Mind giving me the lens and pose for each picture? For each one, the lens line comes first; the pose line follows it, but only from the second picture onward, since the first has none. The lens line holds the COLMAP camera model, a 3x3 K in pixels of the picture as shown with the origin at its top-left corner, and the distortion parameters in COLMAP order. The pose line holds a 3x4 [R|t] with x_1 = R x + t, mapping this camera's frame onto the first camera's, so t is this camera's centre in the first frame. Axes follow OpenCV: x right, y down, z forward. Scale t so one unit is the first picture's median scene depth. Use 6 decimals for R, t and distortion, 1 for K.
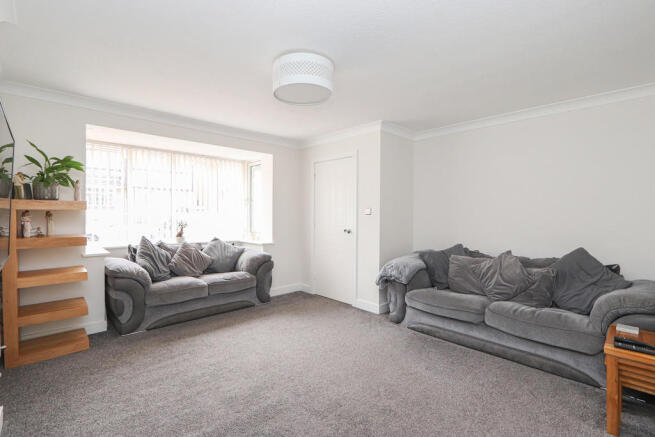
lens RADIAL K [[303.7, 0, 313.1], [0, 303.7, 219.2], [0, 0, 1]] dist [-0.013912, -0.000181]
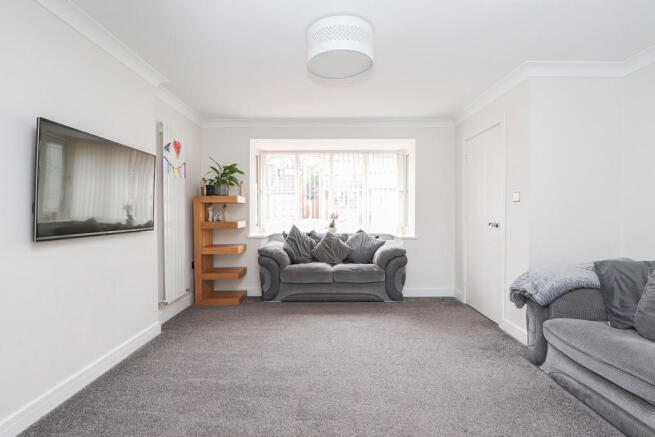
lens RADIAL K [[303.7, 0, 313.1], [0, 303.7, 219.2], [0, 0, 1]] dist [-0.013912, -0.000181]
pose [[0.733113, 0.009407, -0.680042, 0.320422], [-0.006837, 0.999956, 0.006462, 0.025887], [0.680072, -0.000088, 0.733145, 0.173444]]
